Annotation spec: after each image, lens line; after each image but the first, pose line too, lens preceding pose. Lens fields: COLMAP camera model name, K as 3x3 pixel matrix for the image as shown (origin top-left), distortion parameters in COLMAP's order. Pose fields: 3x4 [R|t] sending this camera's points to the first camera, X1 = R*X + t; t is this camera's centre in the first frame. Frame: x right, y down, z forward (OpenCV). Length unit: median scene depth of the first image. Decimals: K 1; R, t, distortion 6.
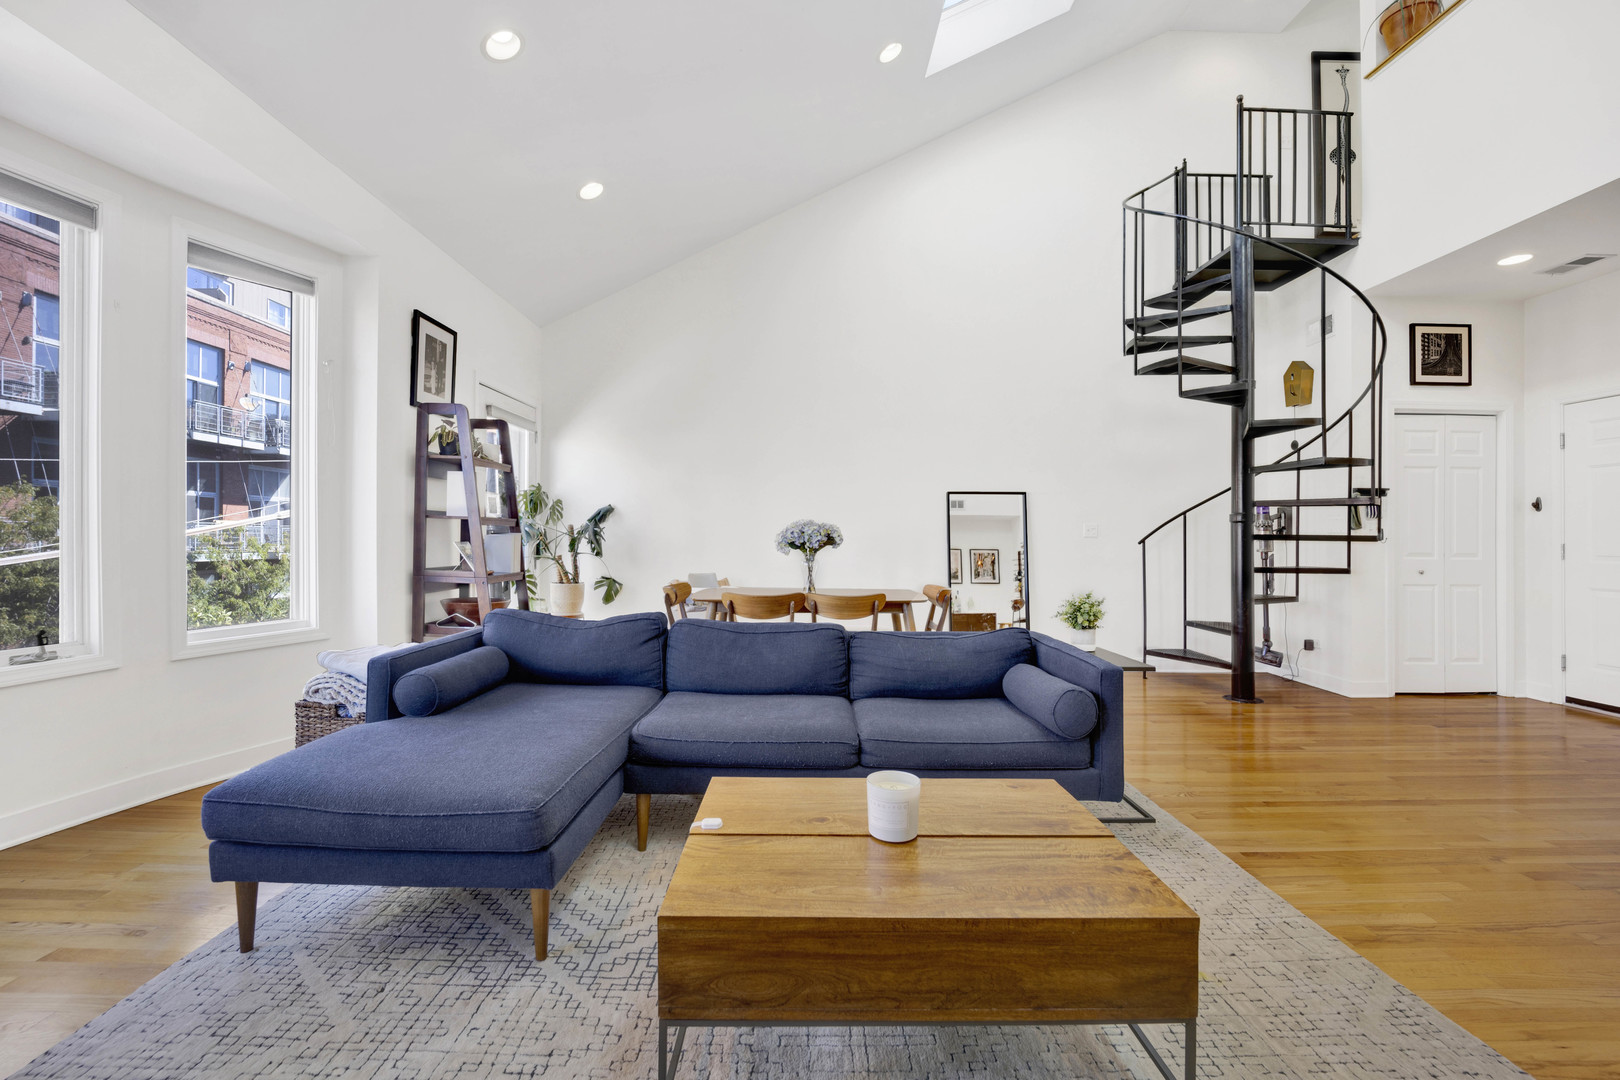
lens RADIAL K [[665.7, 0, 808.3], [0, 665.7, 534.6], [0, 0, 1]] dist [-0.020077, 0.000017]
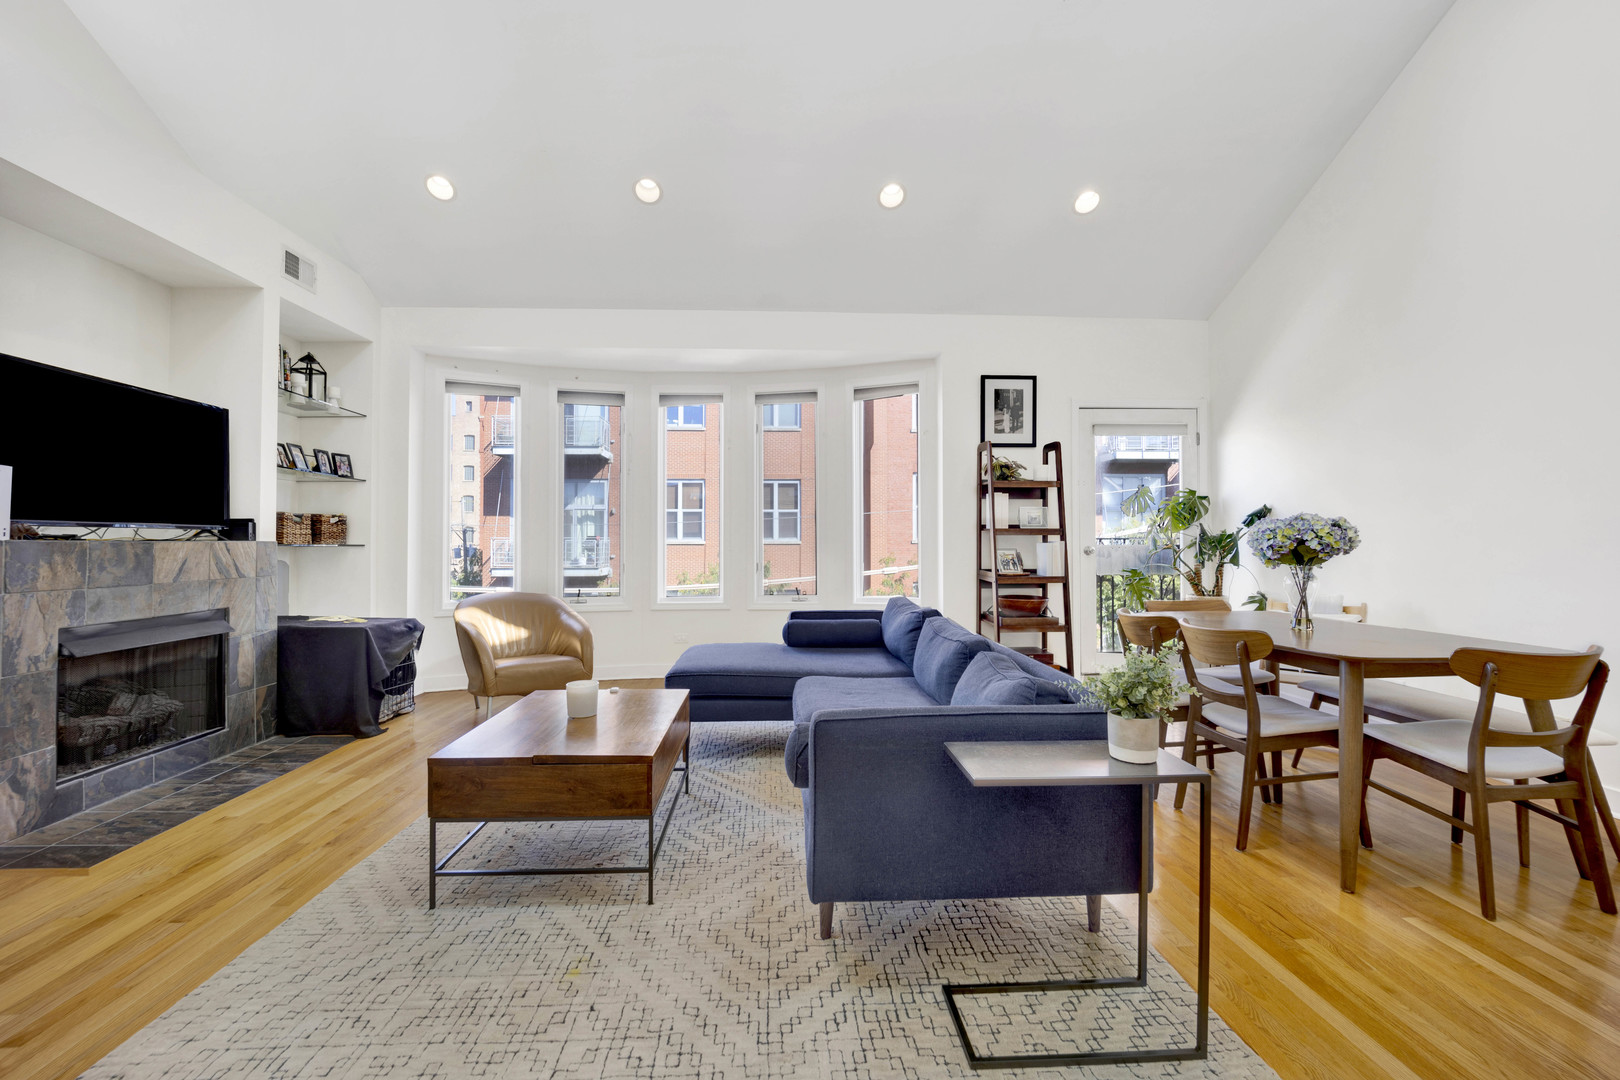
lens RADIAL K [[665.7, 0, 808.3], [0, 665.7, 534.6], [0, 0, 1]] dist [-0.020077, 0.000017]
pose [[0.058135, -0.023214, -0.998039, 0.610263], [0.004283, 0.999726, -0.023004, 0.009818], [0.998300, -0.002937, 0.058218, 0.483262]]
